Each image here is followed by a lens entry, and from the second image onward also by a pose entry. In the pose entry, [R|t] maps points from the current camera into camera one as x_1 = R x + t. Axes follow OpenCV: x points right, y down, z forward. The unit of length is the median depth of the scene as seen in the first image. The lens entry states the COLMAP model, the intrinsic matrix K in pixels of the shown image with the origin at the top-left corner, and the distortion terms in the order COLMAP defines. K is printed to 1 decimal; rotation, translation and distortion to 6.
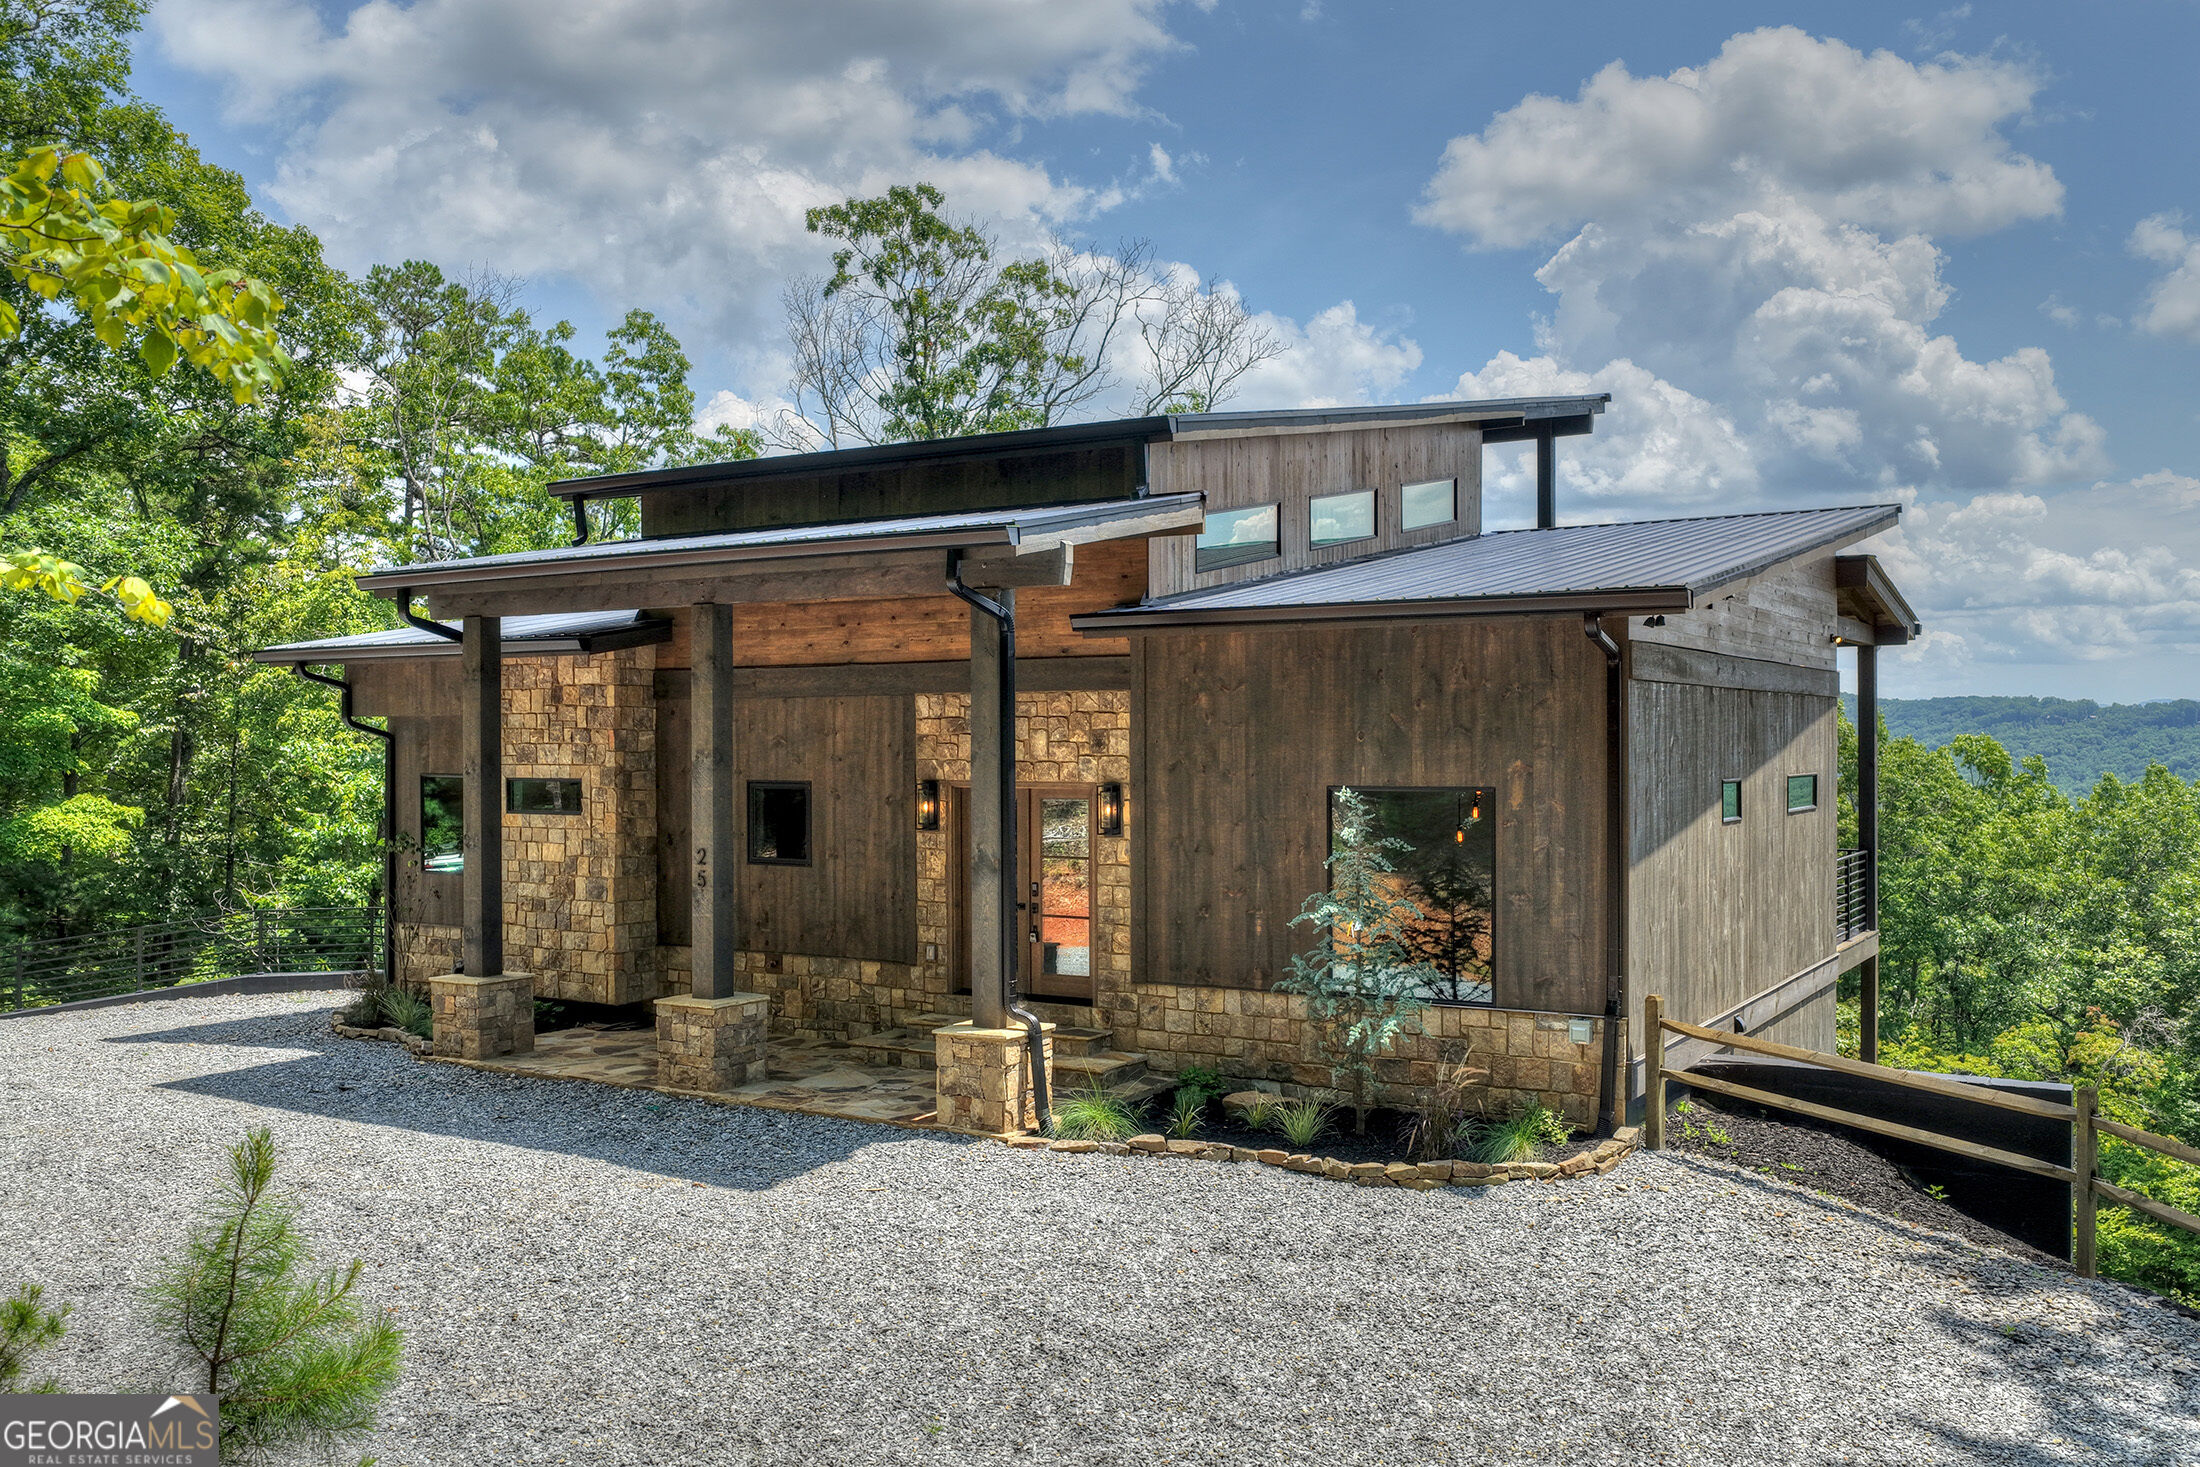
lens RADIAL K [[1975.9, 0, 1248.9], [0, 1975.9, 736.8], [0, 0, 1]] dist [0.002199, 0.003807]
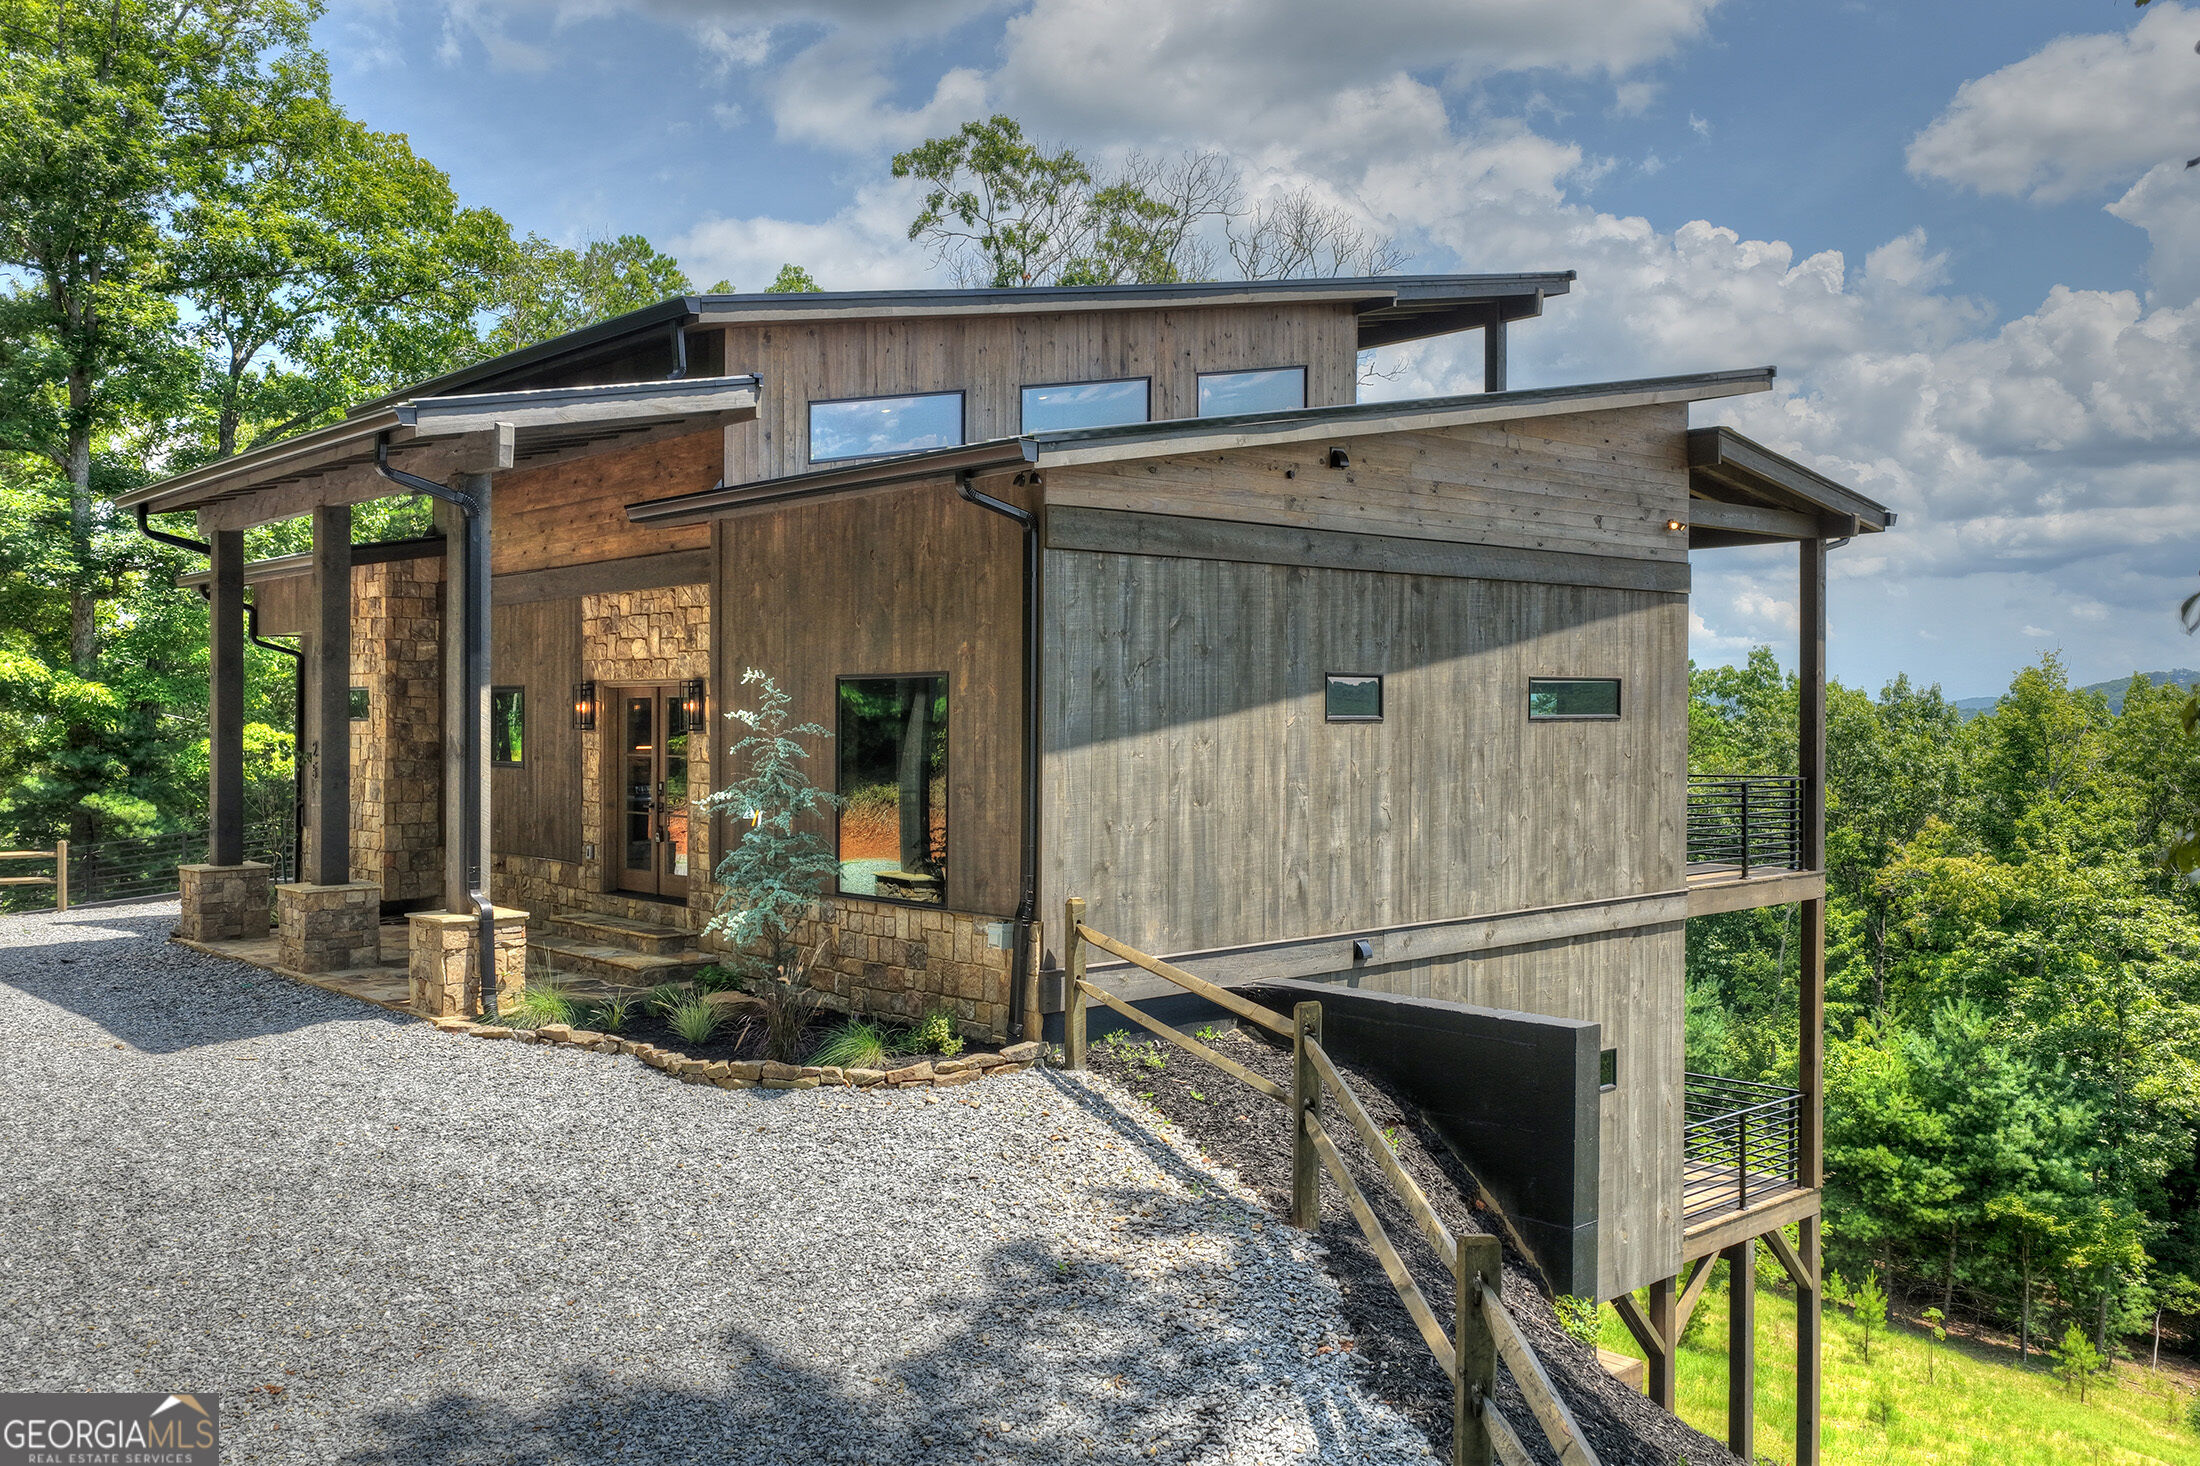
lens RADIAL K [[2008.4, 0, 1152.0], [0, 2008.4, 696.8], [0, 0, 1]] dist [-0.002713, 0.006279]
pose [[0.952486, -0.003838, -0.304559, 0.440962], [0.002747, 0.999988, -0.004011, 0.036490], [0.304570, 0.002983, 0.952485, 0.117781]]
